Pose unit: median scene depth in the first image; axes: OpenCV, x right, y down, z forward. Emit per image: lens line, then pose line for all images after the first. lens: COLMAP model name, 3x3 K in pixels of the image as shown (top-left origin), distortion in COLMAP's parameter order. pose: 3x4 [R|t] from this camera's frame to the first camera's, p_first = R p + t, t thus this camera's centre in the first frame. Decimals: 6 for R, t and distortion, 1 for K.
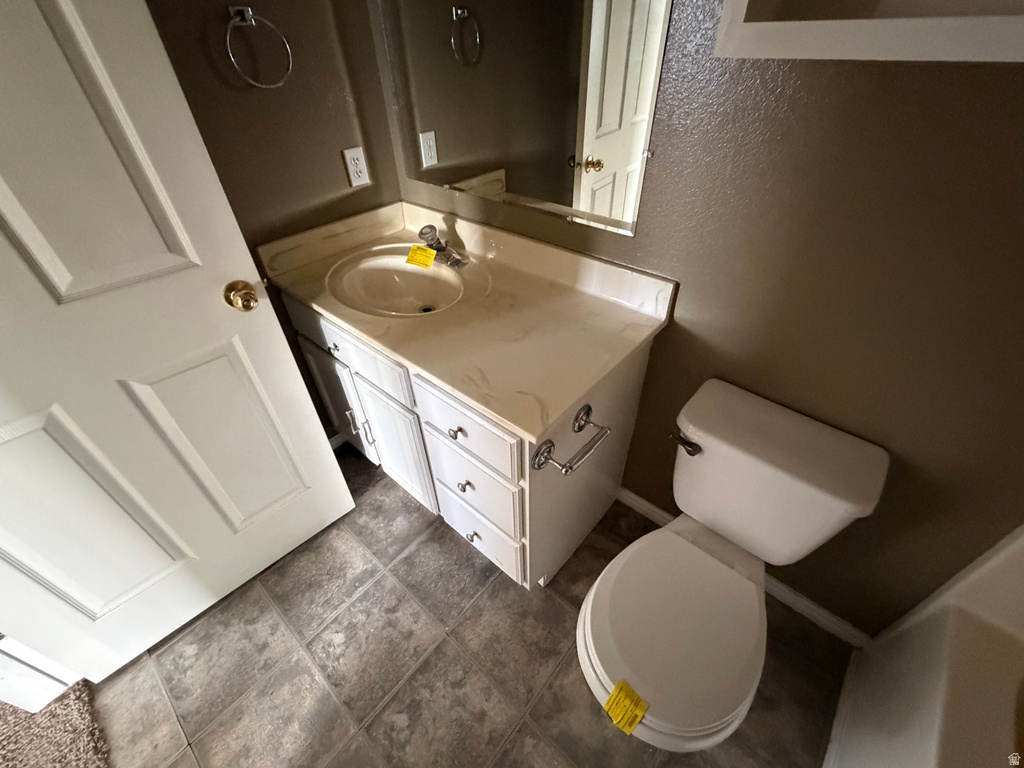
lens RADIAL K [[432.5, 0, 513.4], [0, 432.5, 386.2], [0, 0, 1]] dist [0.003224, 0.000082]
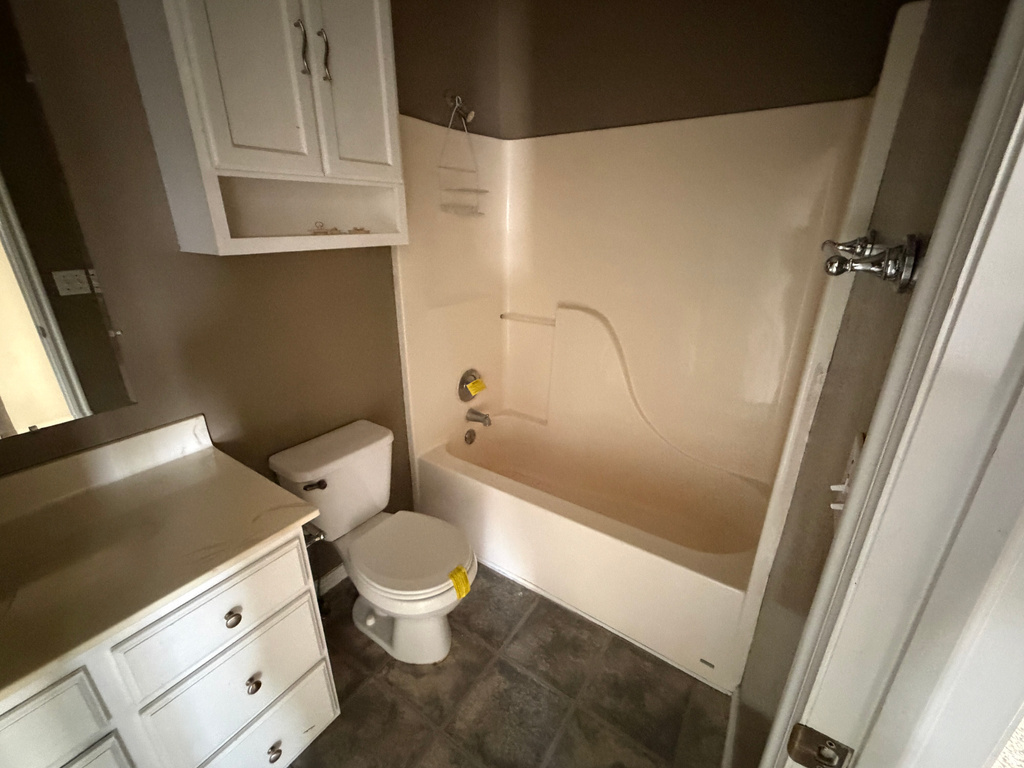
lens RADIAL K [[432.5, 0, 509.6], [0, 432.5, 383.2], [0, 0, 1]] dist [0.003224, 0.000082]
pose [[-0.116533, -0.331371, 0.936276, -0.777731], [0.634961, 0.700025, 0.326786, -0.142633], [-0.763705, 0.632580, 0.128832, 0.132910]]
